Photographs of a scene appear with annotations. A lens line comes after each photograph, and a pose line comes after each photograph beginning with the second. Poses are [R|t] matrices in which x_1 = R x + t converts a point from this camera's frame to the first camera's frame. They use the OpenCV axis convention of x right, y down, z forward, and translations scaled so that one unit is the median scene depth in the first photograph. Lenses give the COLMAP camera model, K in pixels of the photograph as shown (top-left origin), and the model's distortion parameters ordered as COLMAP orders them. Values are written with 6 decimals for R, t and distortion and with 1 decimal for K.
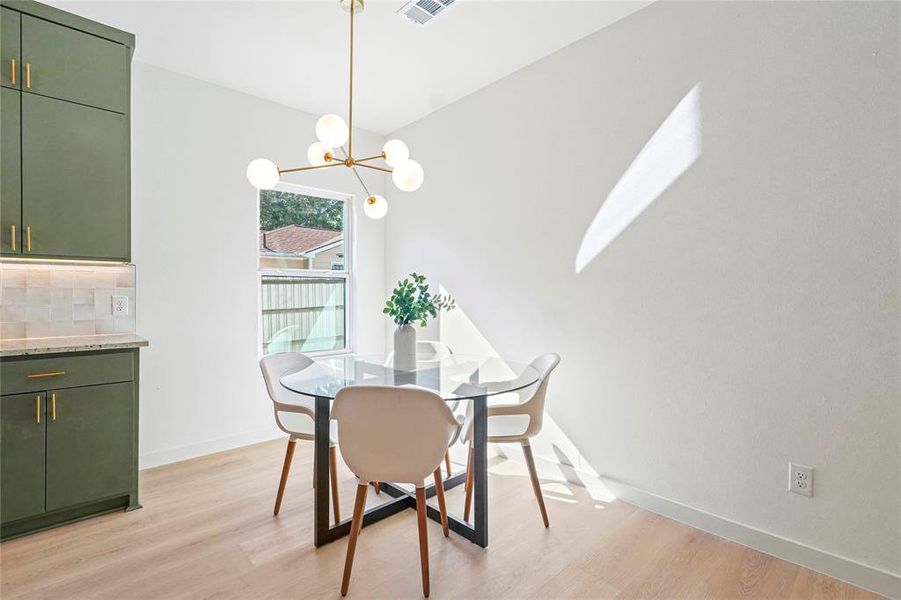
lens RADIAL K [[422.3, 0, 451.6], [0, 422.3, 289.7], [0, 0, 1]] dist [0.001076, 0.000231]
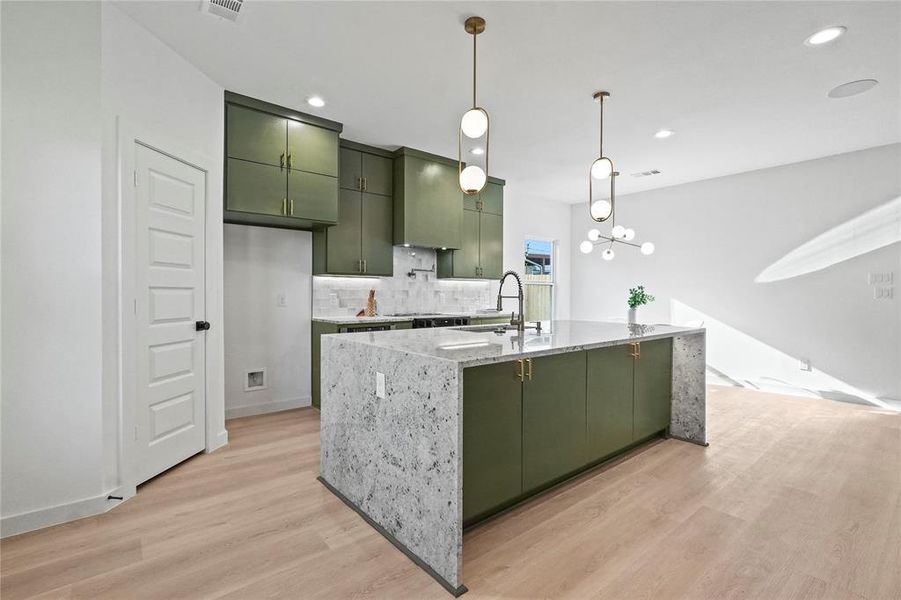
lens RADIAL K [[417.5, 0, 449.9], [0, 417.5, 294.0], [0, 0, 1]] dist [-0.002094, 0.000122]
pose [[0.997743, 0.003680, -0.067045, -0.995524], [-0.003245, 0.999973, 0.006597, -0.003894], [0.067067, -0.006364, 0.997728, -1.425428]]
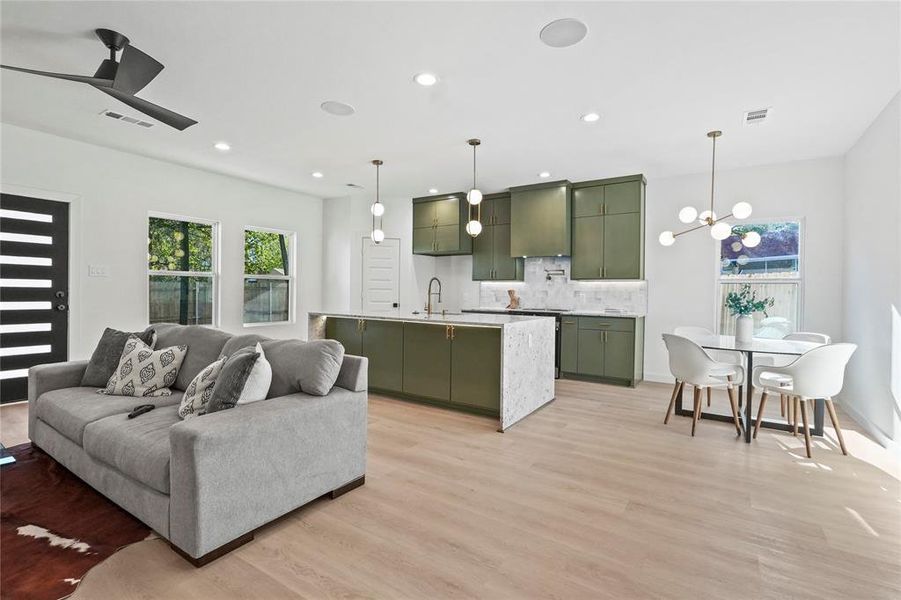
lens RADIAL K [[417.5, 0, 449.9], [0, 417.5, 294.0], [0, 0, 1]] dist [-0.002094, 0.000122]
pose [[0.228264, 0.007246, -0.973572, 1.237066], [-0.008524, 0.999949, 0.005444, 0.004648], [0.973562, 0.007056, 0.228314, -0.489887]]
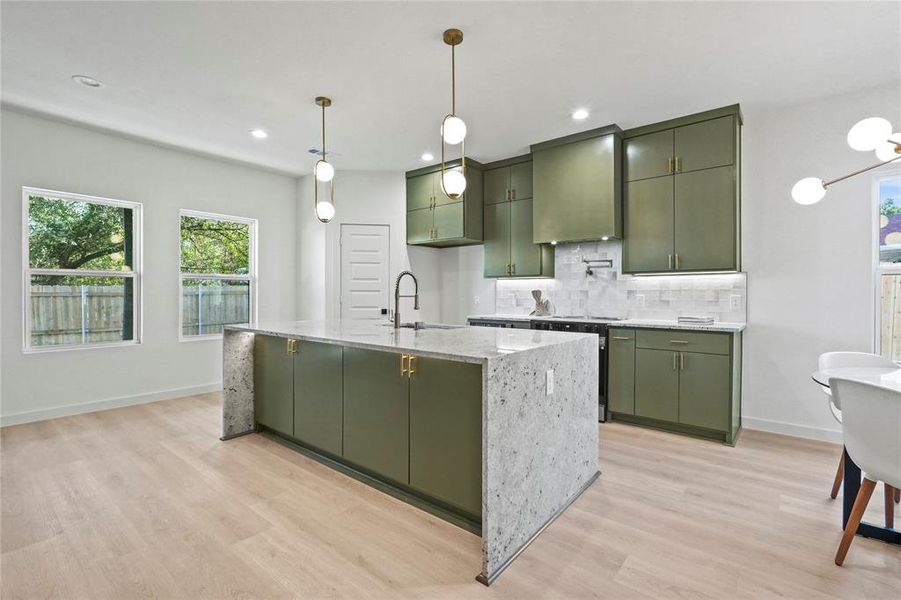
lens RADIAL K [[411.1, 0, 450.0], [0, 411.1, 296.0], [0, 0, 1]] dist [0.000284, 0.000089]
pose [[0.126766, 0.005001, -0.991920, 0.498651], [0.001547, 0.999985, 0.005239, 0.007417], [0.991931, -0.002198, 0.126756, -0.101780]]
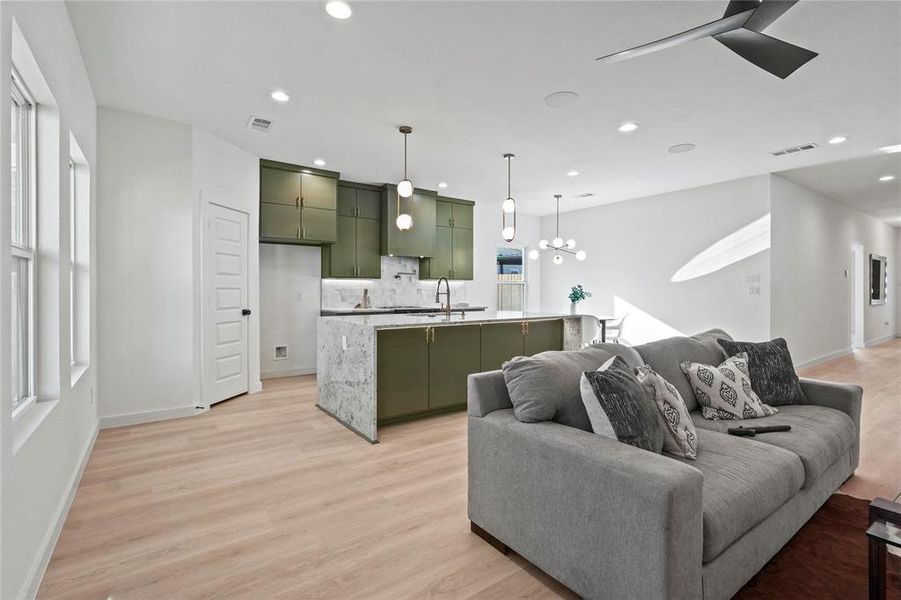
lens RADIAL K [[422.3, 0, 451.6], [0, 422.3, 289.7], [0, 0, 1]] dist [0.001076, 0.000231]
pose [[0.990811, 0.000946, -0.135252, -0.572816], [-0.000569, 0.999996, 0.002827, -0.011090], [0.135254, -0.002724, 0.990807, -2.098393]]
